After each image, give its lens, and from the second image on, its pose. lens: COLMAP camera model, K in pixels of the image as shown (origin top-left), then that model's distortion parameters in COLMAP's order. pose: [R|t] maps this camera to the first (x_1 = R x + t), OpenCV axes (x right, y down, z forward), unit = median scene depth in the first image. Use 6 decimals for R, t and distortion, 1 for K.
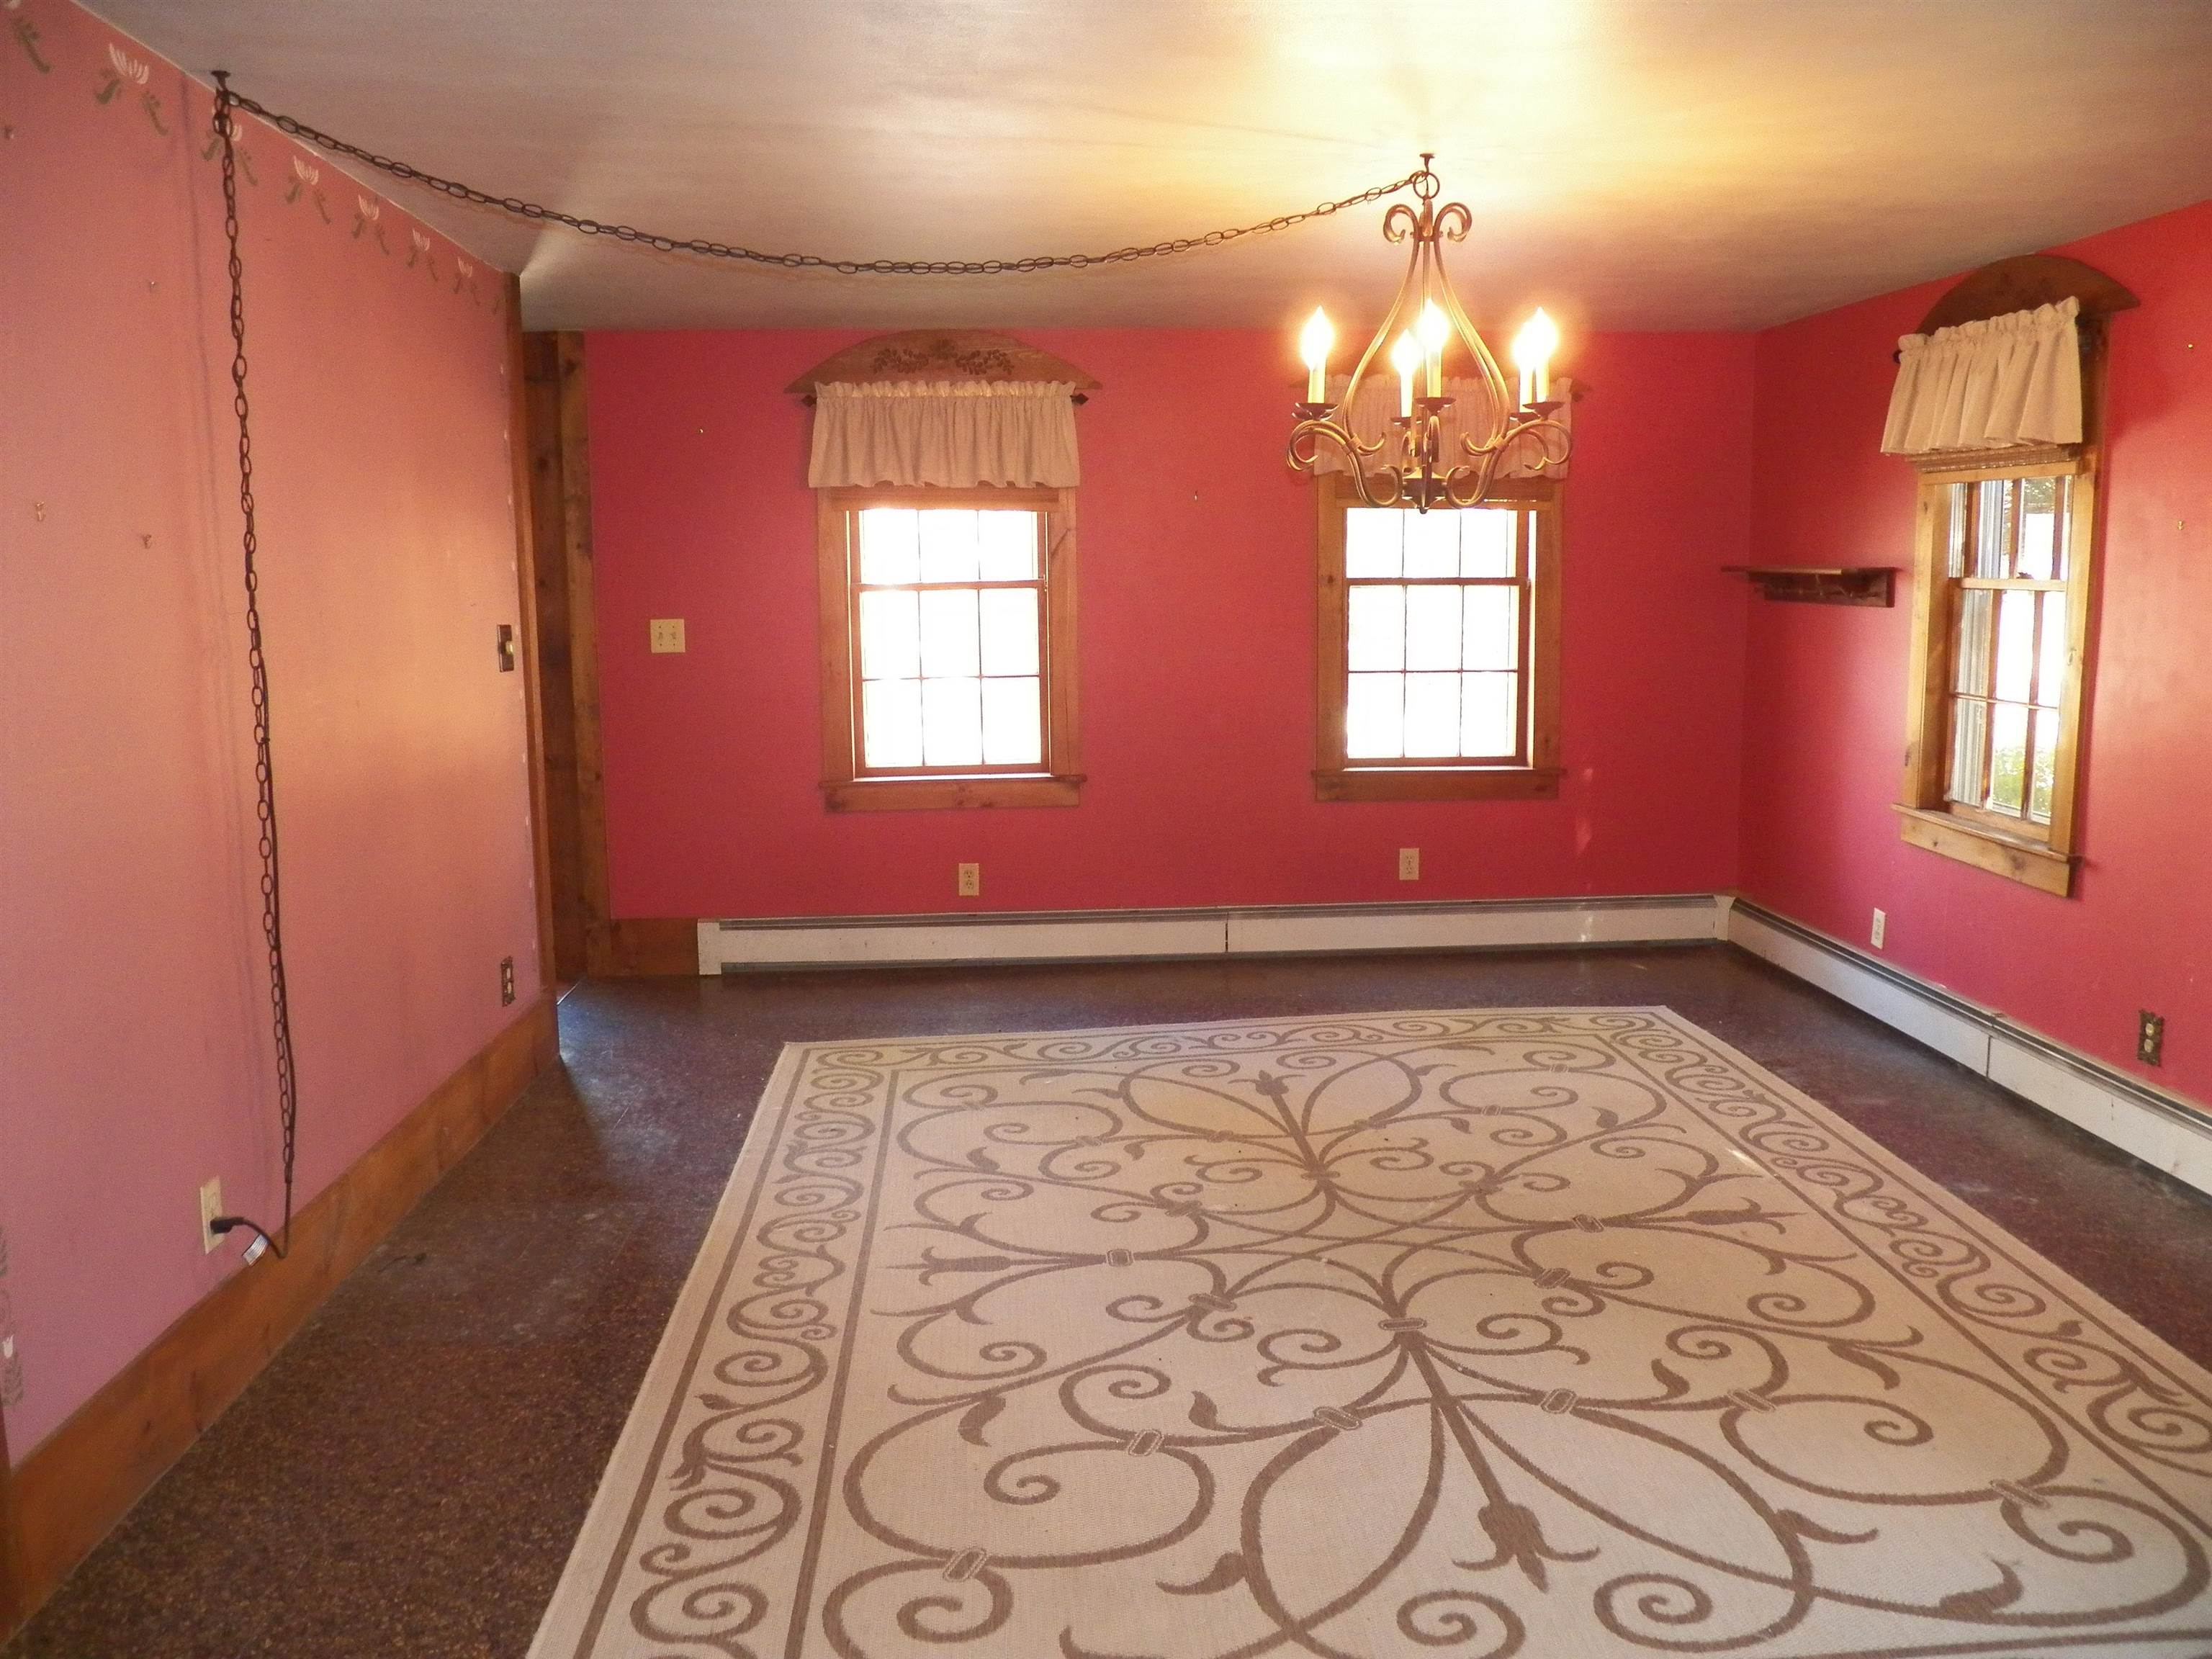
lens RADIAL K [[1819.3, 0, 1113.4], [0, 1819.3, 836.5], [0, 0, 1]] dist [-0.142047, 0.105617]
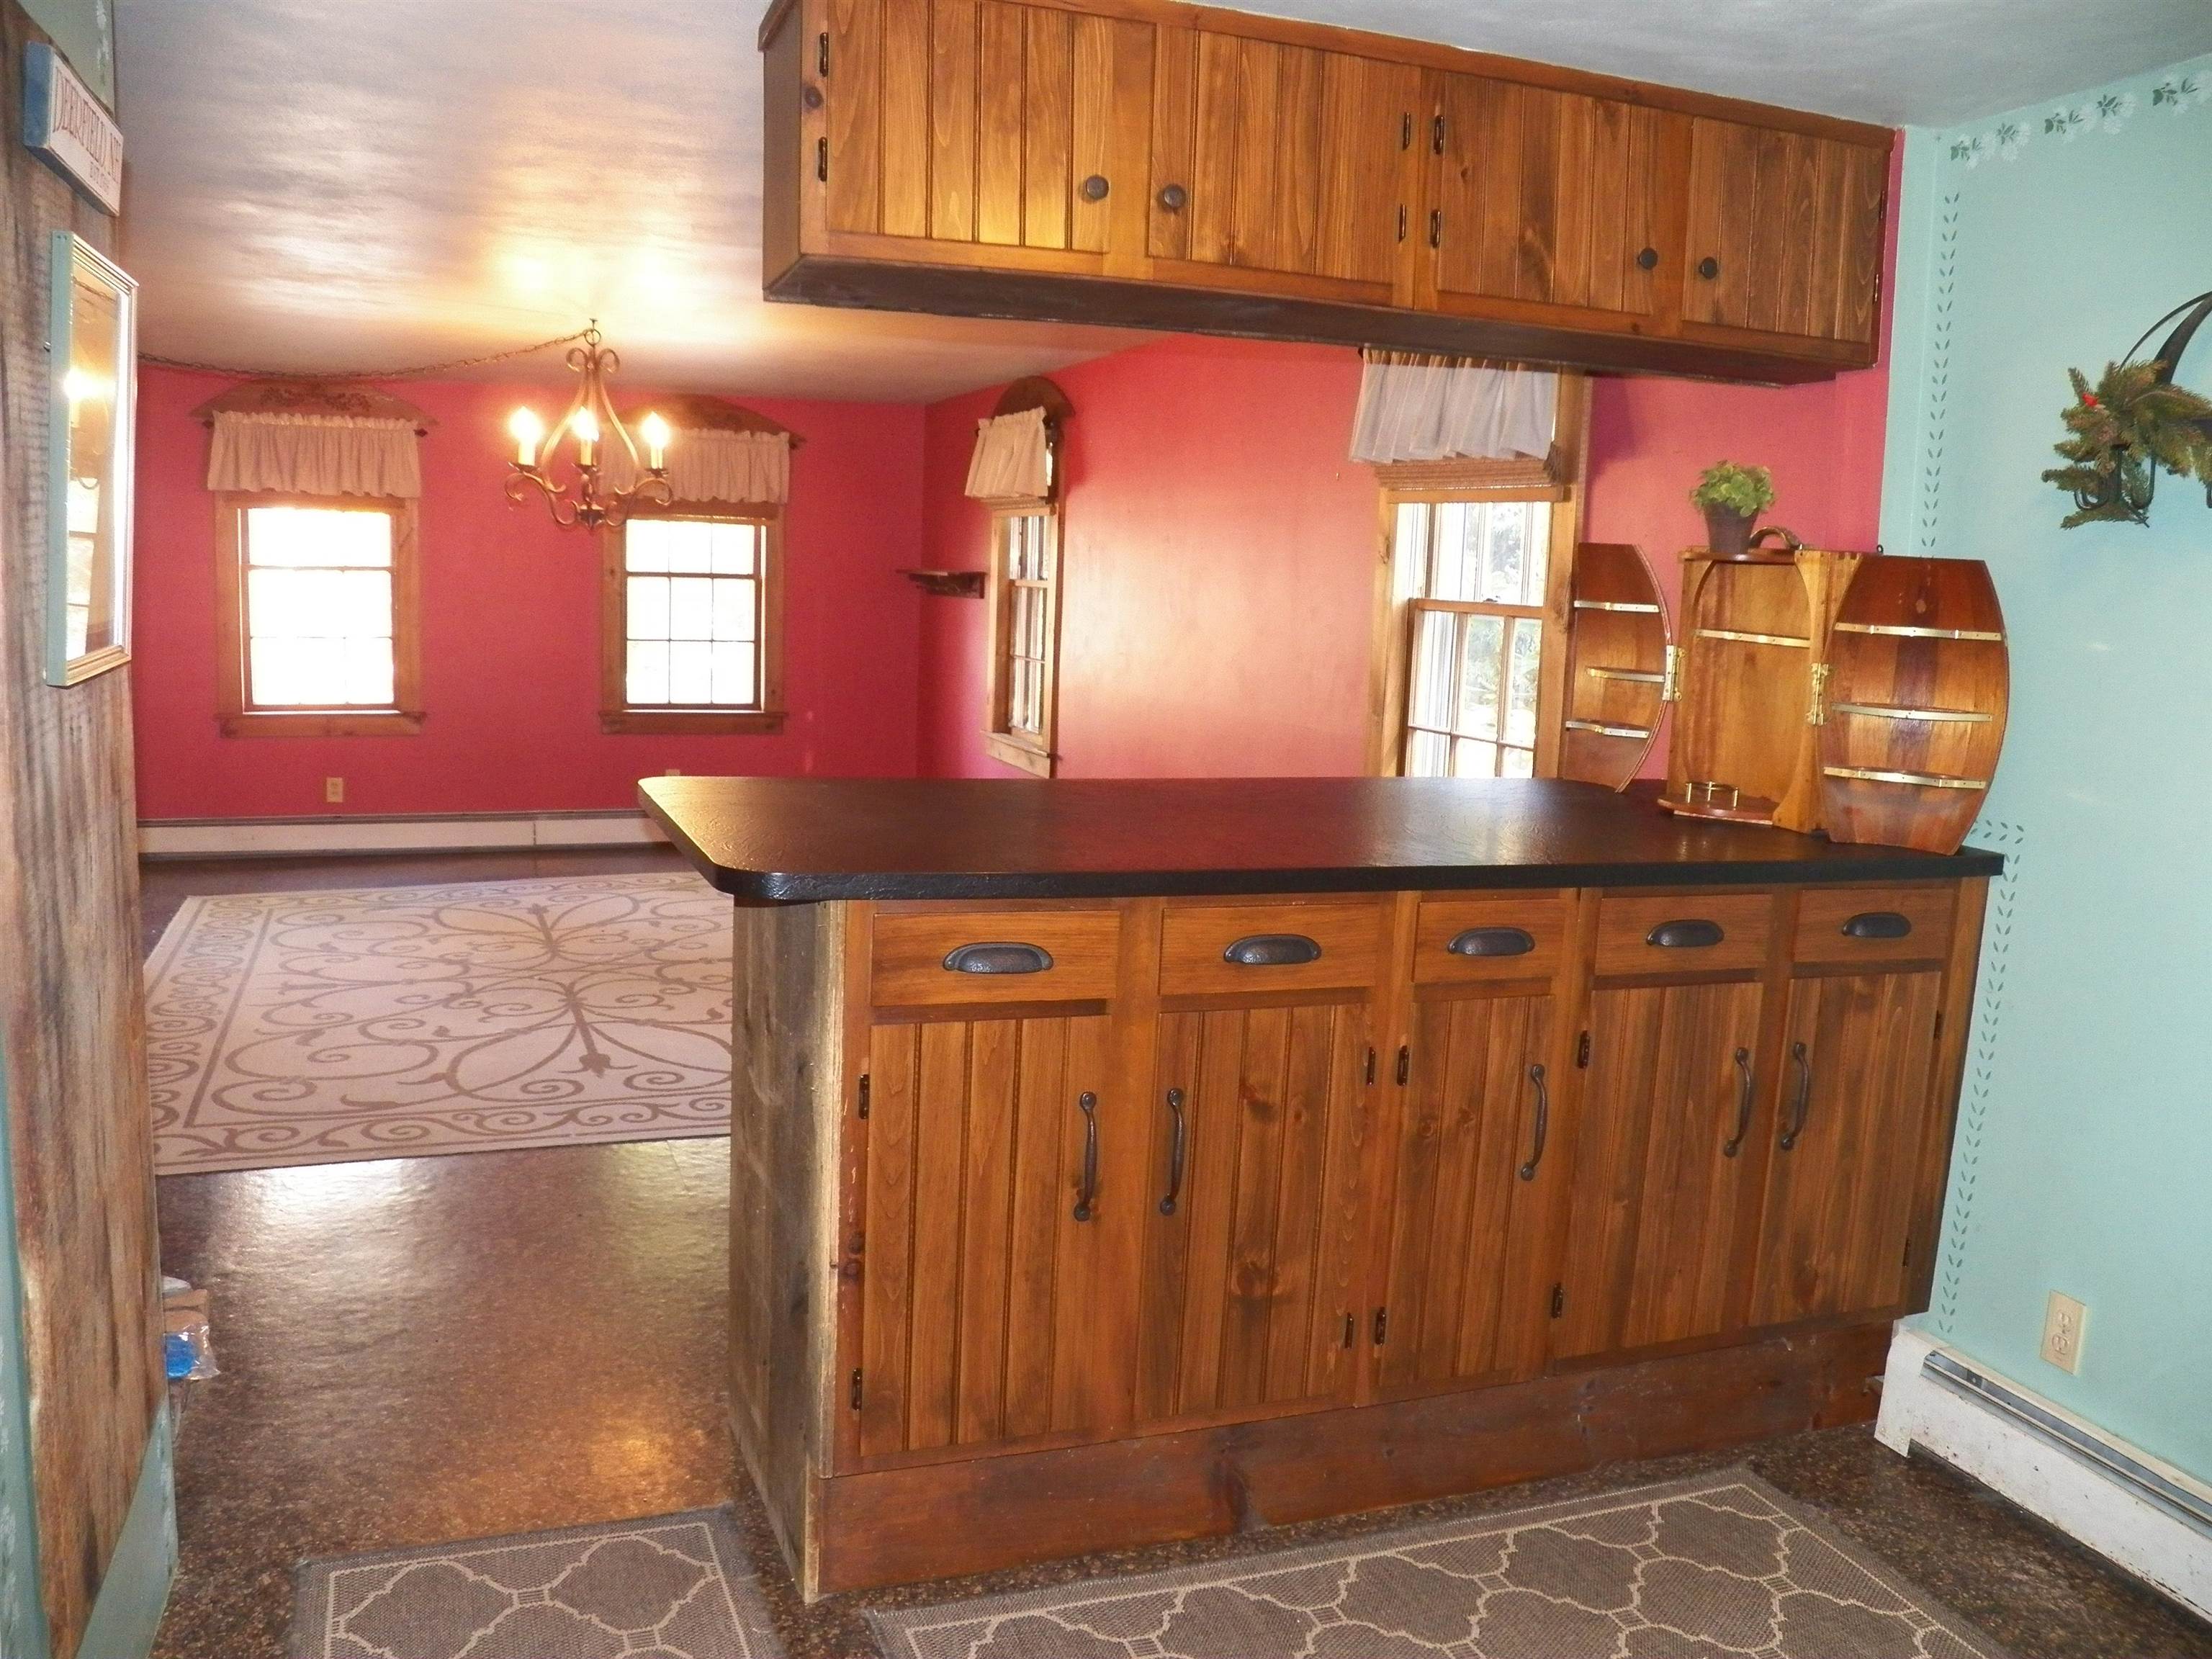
lens RADIAL K [[1819.3, 0, 1113.4], [0, 1819.3, 836.5], [0, 0, 1]] dist [-0.142047, 0.105617]
pose [[0.953273, -0.002831, 0.302098, 0.120204], [0.003807, 0.999989, -0.002641, 0.108344], [-0.302087, 0.003668, 0.953273, -0.698273]]
